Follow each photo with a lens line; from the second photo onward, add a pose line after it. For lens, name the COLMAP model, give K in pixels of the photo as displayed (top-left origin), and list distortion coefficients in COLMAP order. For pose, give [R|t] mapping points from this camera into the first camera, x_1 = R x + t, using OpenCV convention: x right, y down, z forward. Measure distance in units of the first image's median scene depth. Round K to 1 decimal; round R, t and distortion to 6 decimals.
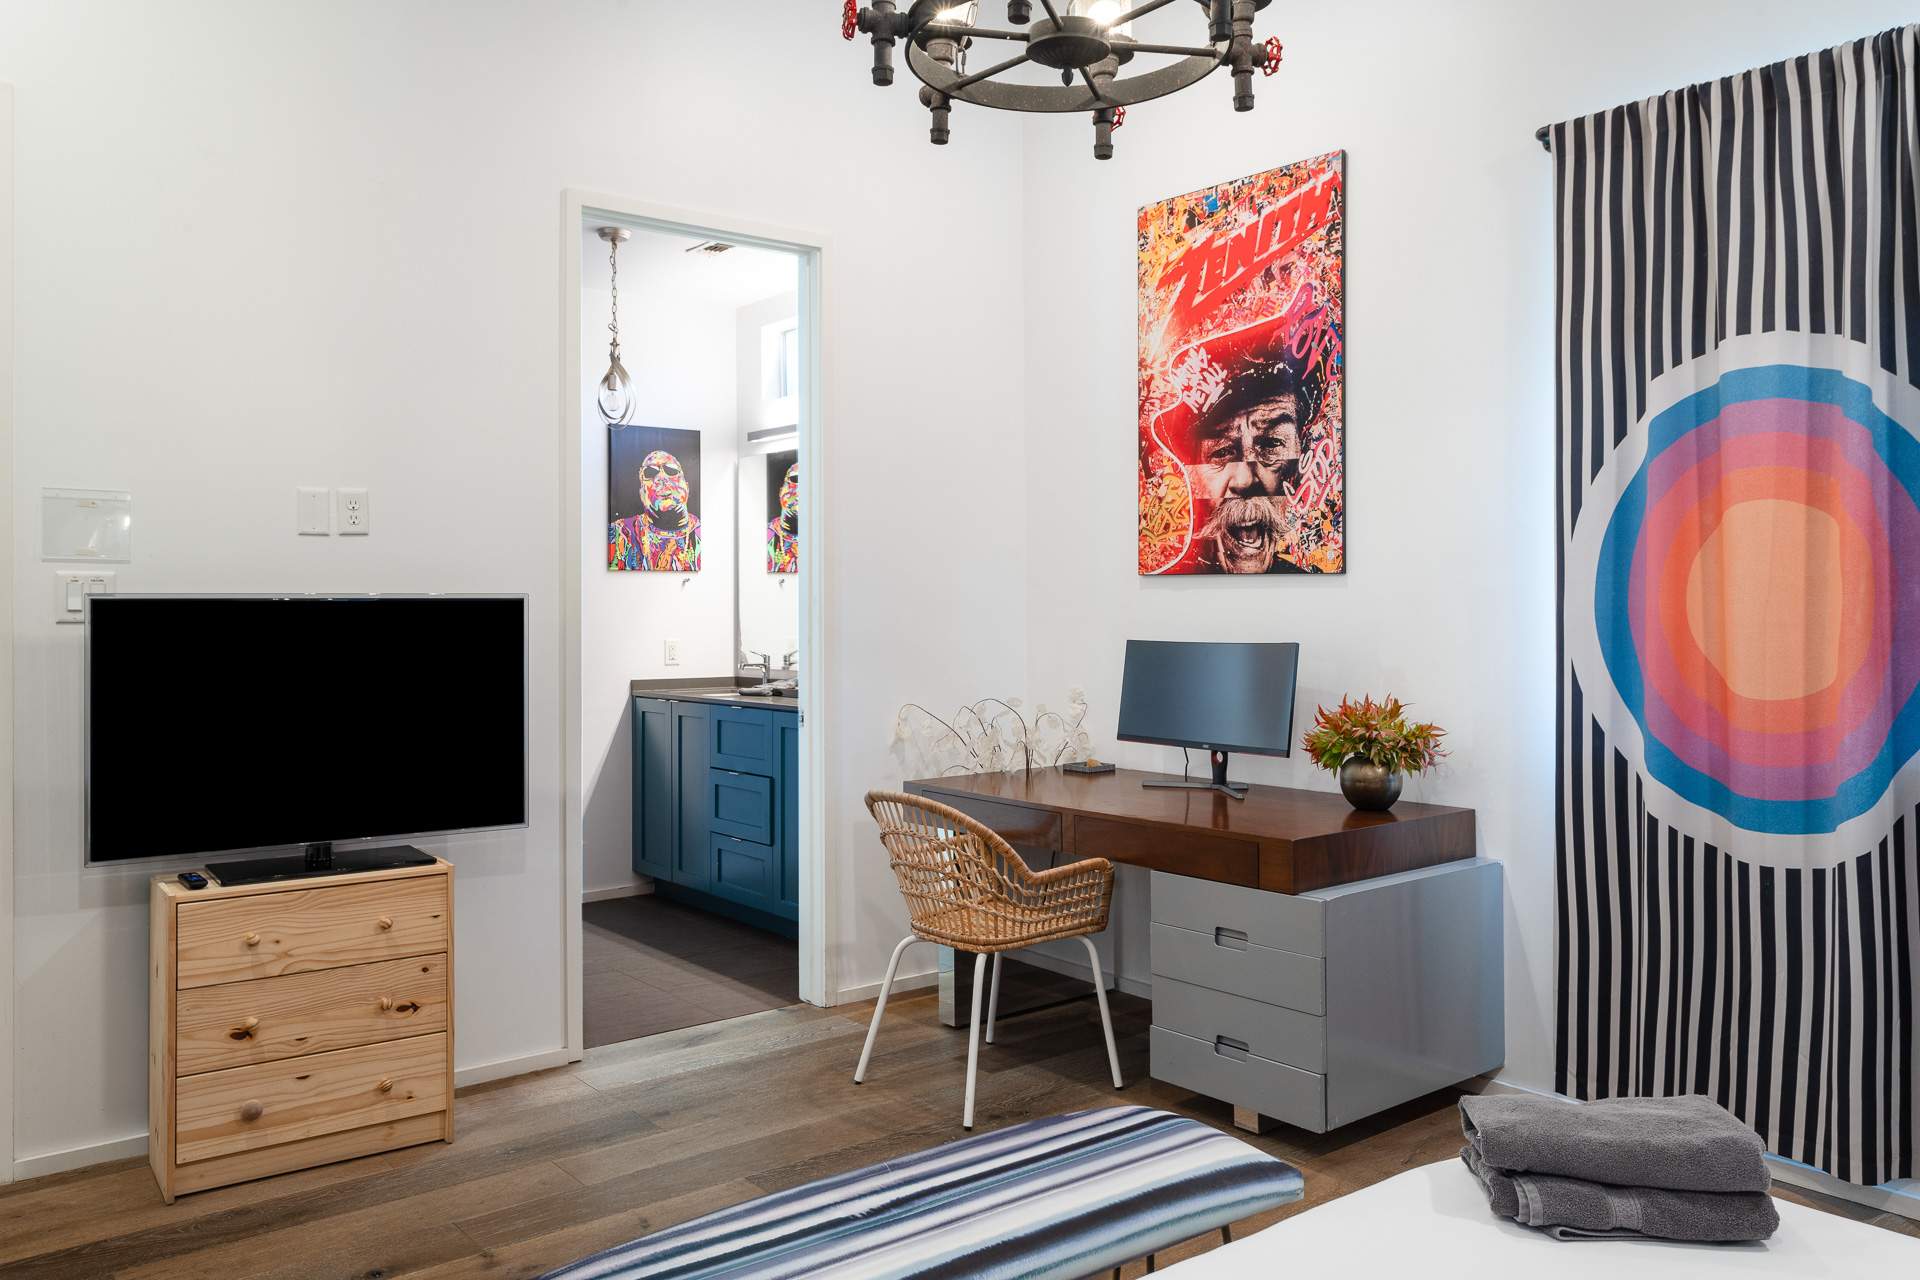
lens RADIAL K [[1481.2, 0, 947.8], [0, 1481.2, 584.8], [0, 0, 1]] dist [-0.015218, 0.001598]
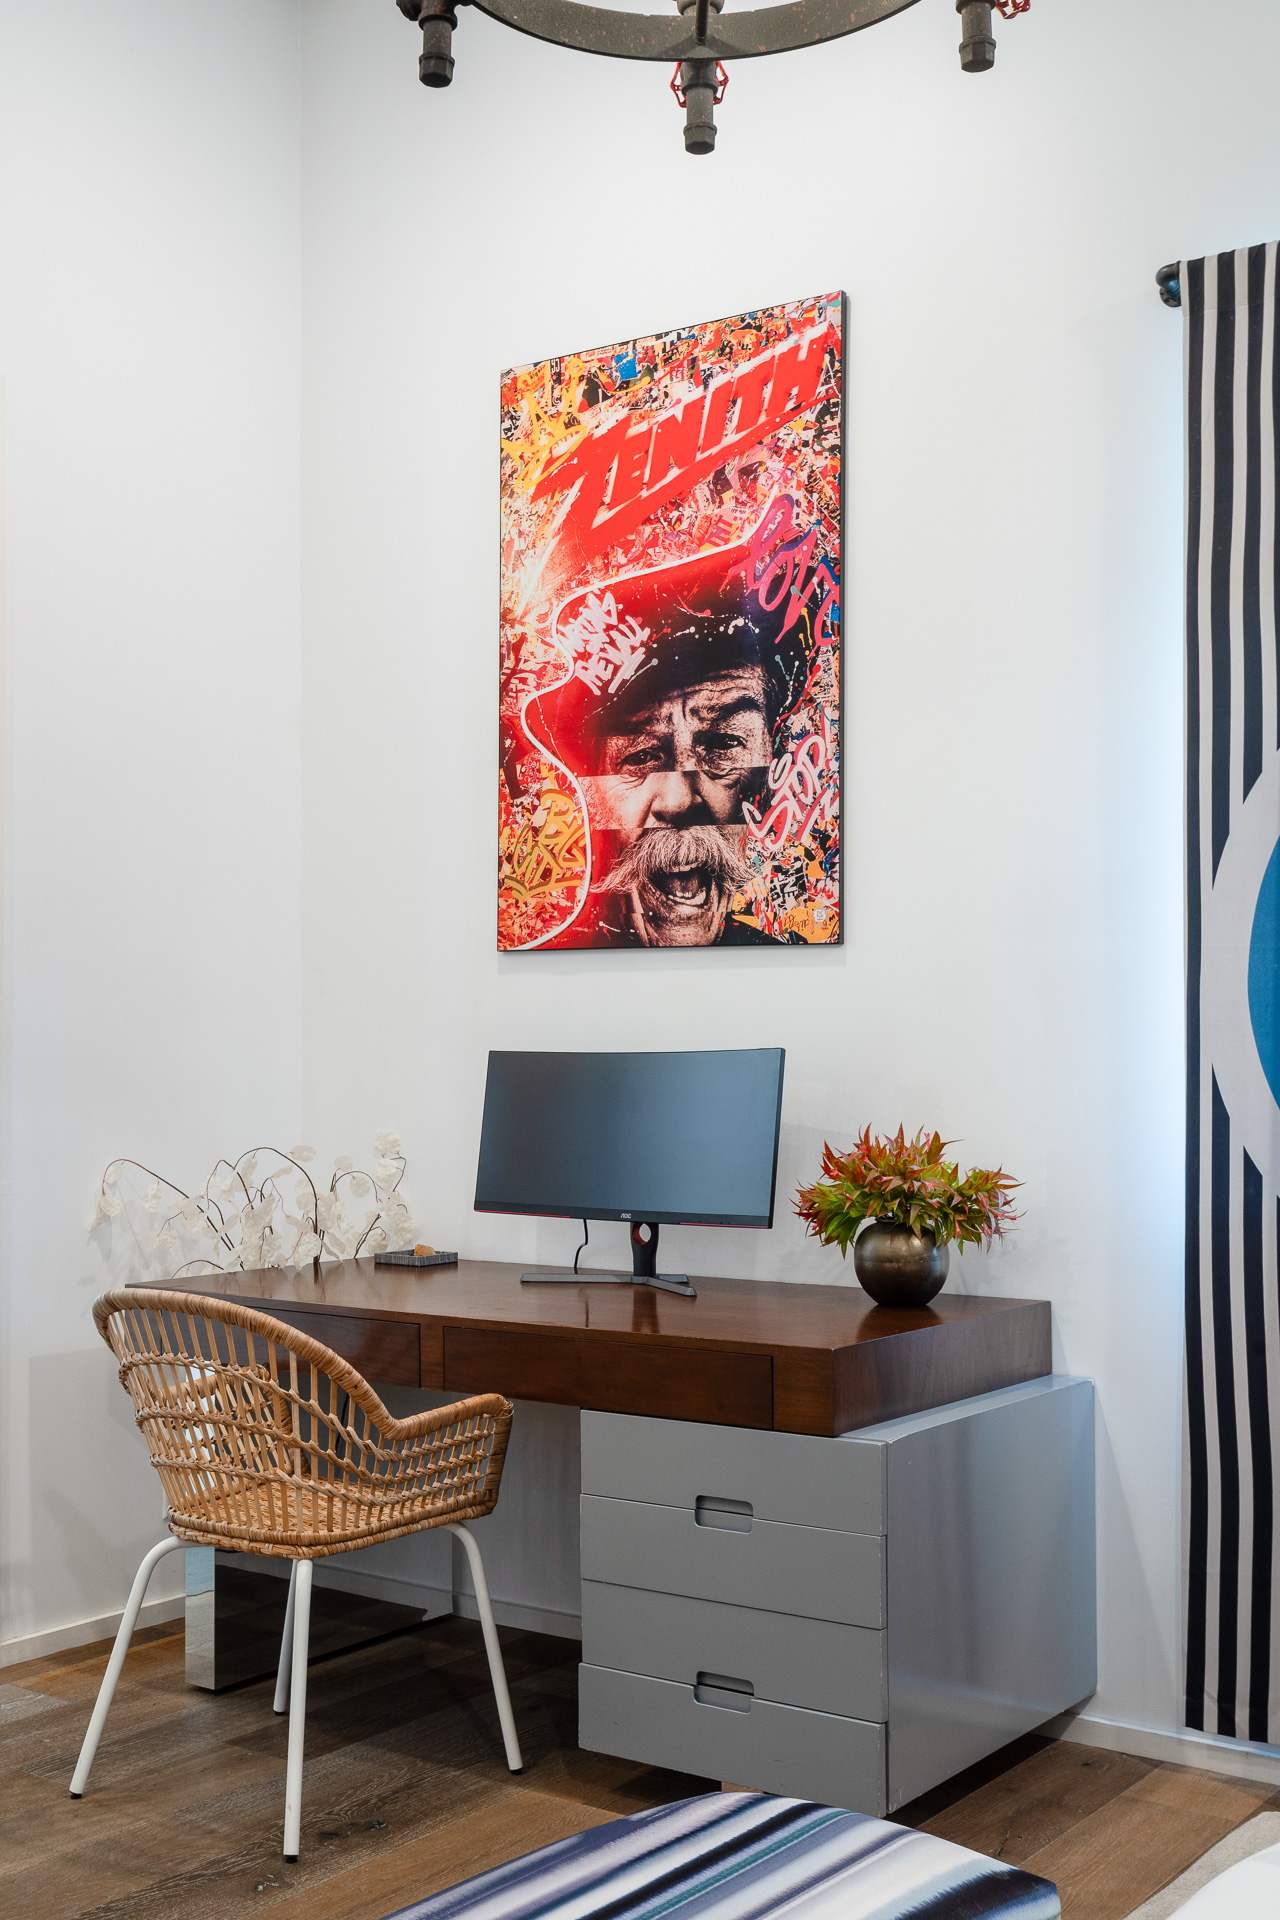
lens RADIAL K [[2242.4, 0, 642.3], [0, 2242.4, 976.4], [0, 0, 1]] dist [-0.005370, 0.000000]
pose [[0.968165, 0.012014, 0.250024, -0.054147], [-0.008439, 0.999846, -0.015365, 0.019879], [-0.250170, 0.012766, 0.968118, 0.066161]]
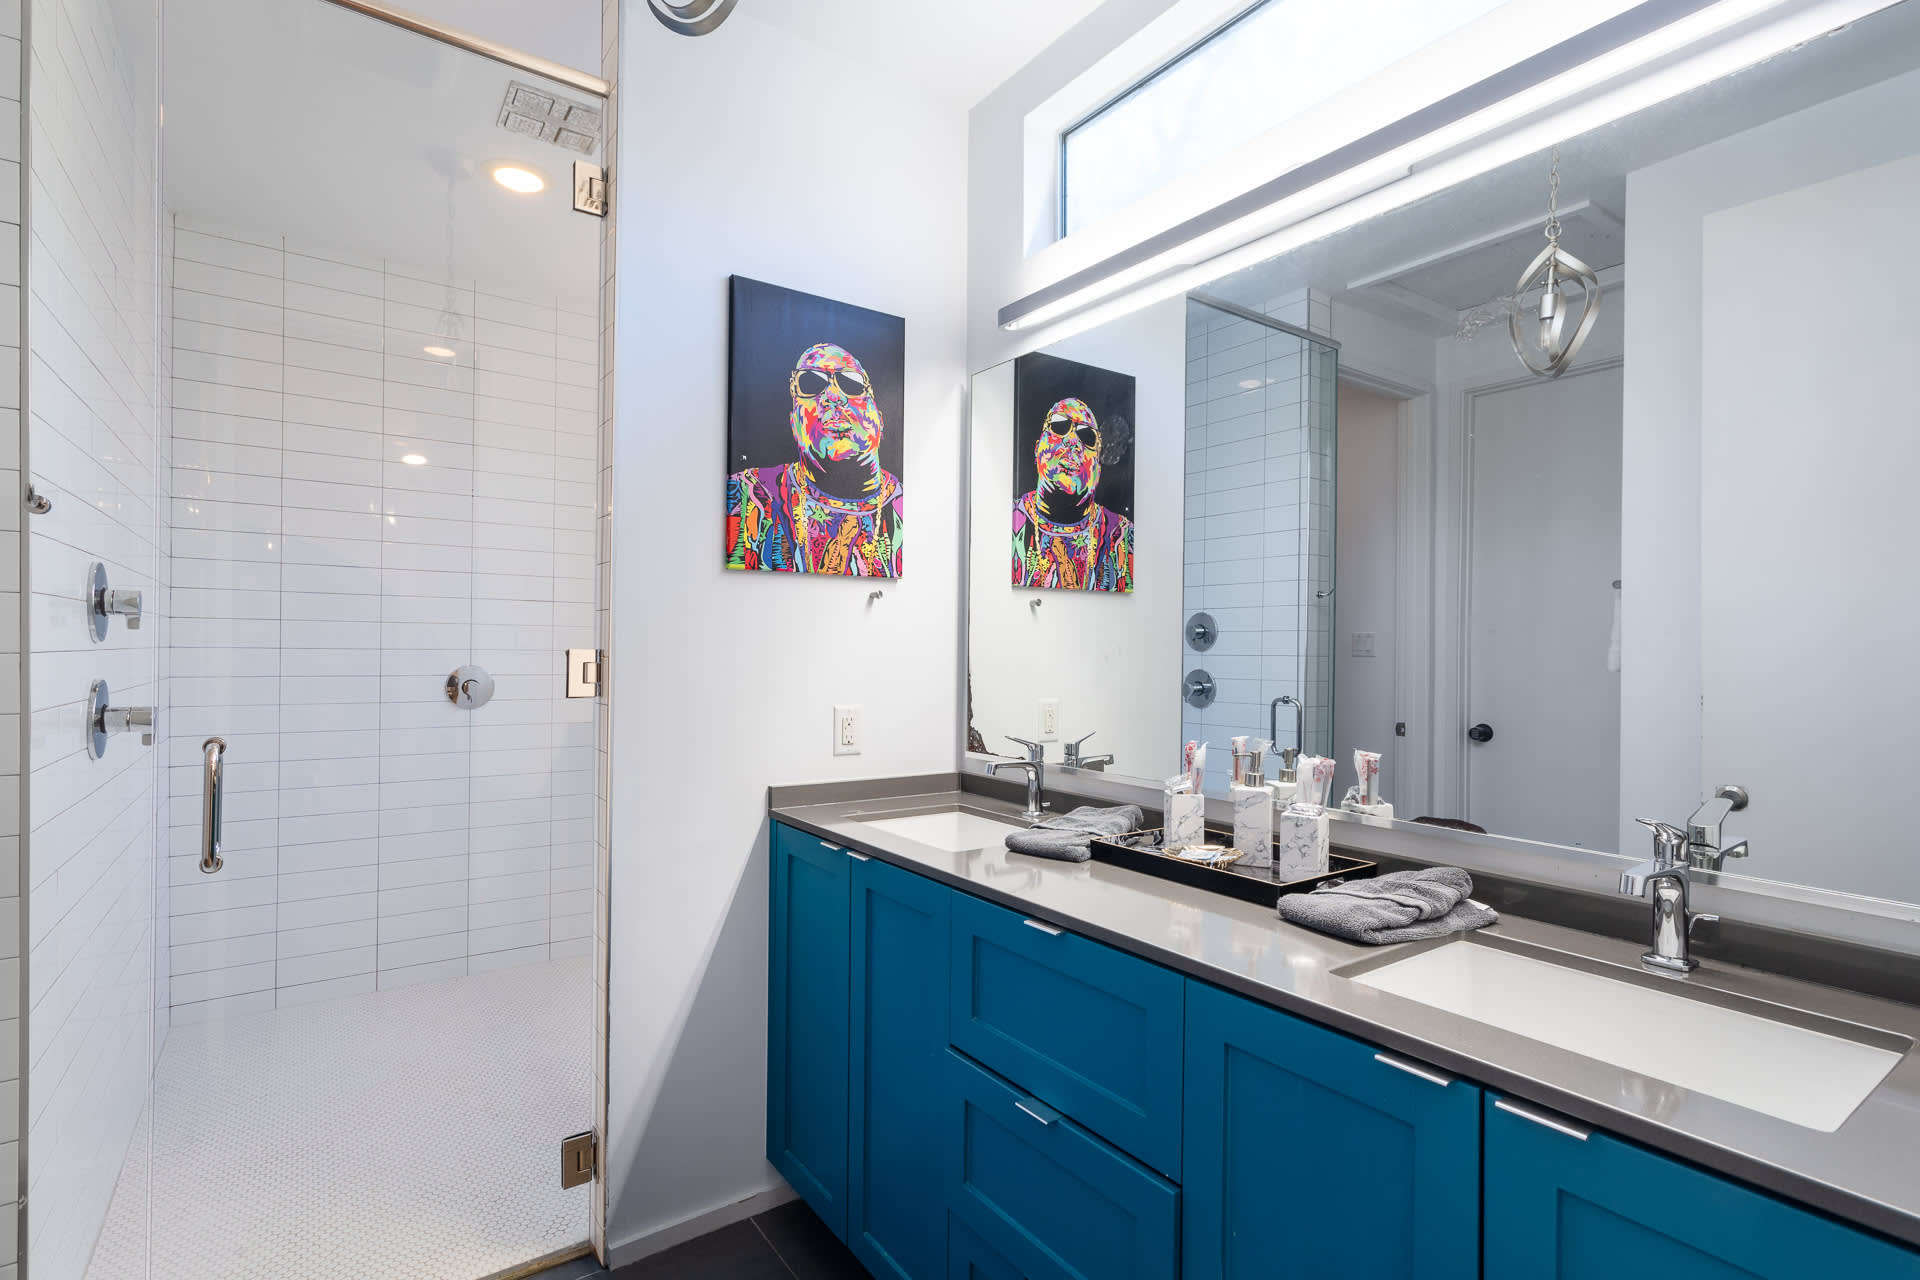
lens RADIAL K [[930.8, 0, 958.4], [0, 930.8, 635.9], [0, 0, 1]] dist [-0.004756, -0.000052]
pose [[0.998836, 0.014160, -0.046108, -0.134649], [-0.014232, 0.999898, -0.001239, 0.012187], [0.046086, 0.001894, 0.998936, 0.683811]]
